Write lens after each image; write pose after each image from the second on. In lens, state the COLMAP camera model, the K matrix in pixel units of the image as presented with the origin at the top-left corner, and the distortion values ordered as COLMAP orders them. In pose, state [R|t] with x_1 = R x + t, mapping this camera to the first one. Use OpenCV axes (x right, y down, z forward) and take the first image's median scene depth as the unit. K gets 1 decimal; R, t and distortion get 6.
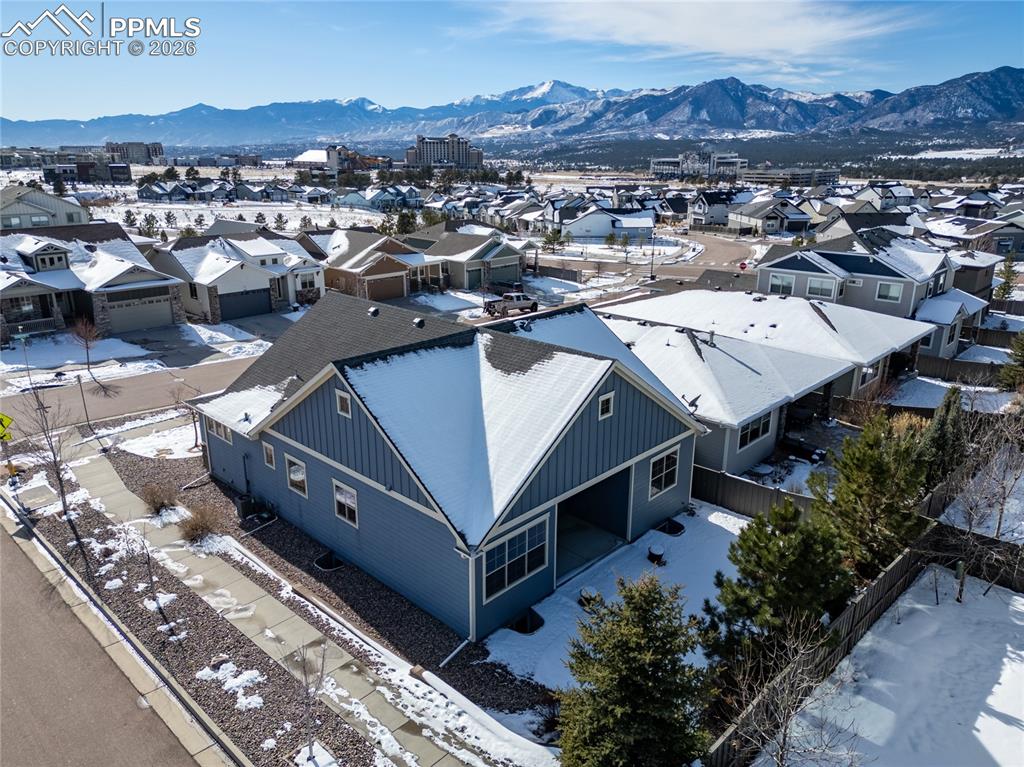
lens RADIAL K [[714.3, 0, 509.6], [0, 714.3, 383.6], [0, 0, 1]] dist [0.081006, -0.081022]
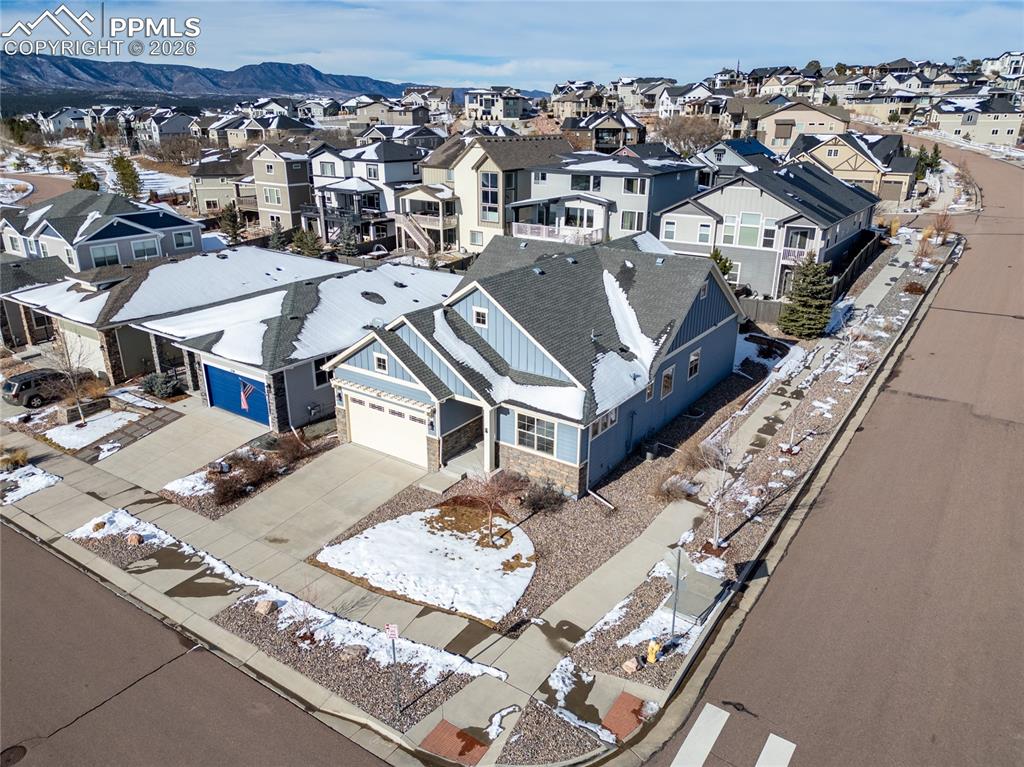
lens RADIAL K [[714.3, 0, 509.6], [0, 714.3, 383.6], [0, 0, 1]] dist [0.081006, -0.081022]
pose [[-0.148807, -0.347153, 0.925927, -1.310735], [0.308952, 0.873157, 0.377021, -0.396463], [-0.939364, 0.342171, -0.022679, 1.192639]]
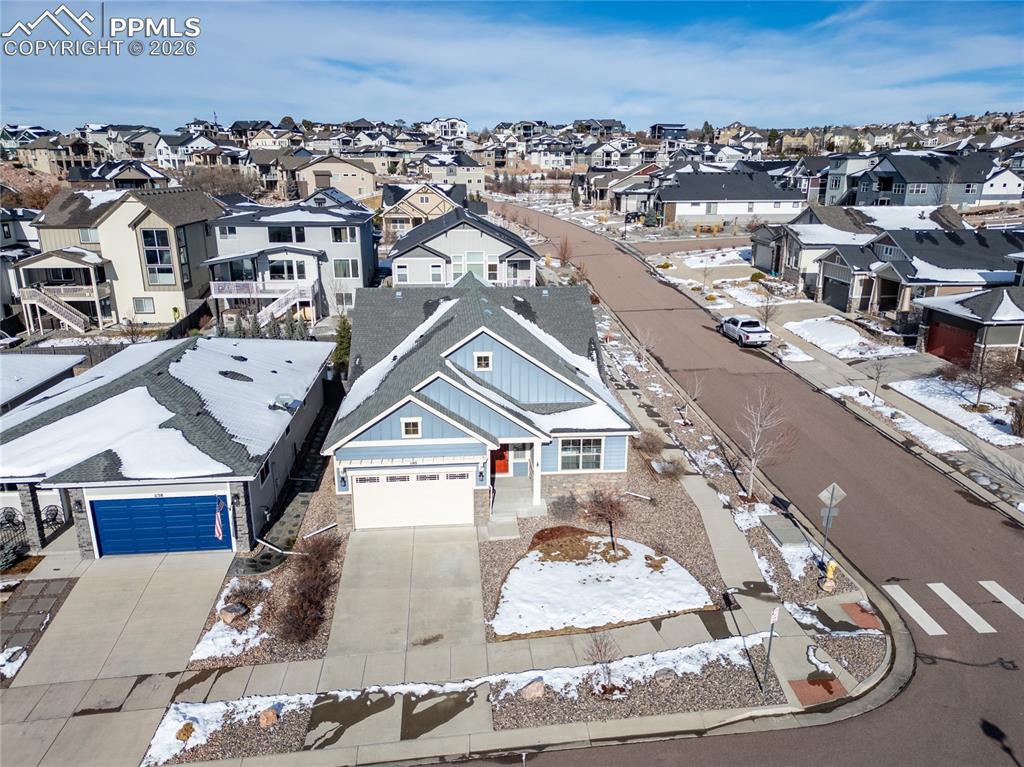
lens RADIAL K [[714.3, 0, 509.6], [0, 714.3, 383.6], [0, 0, 1]] dist [0.081006, -0.081022]
pose [[-0.751514, -0.191564, 0.631292, -1.003324], [0.208003, 0.839303, 0.502299, -0.600821], [-0.626069, 0.508796, -0.590902, 1.804418]]
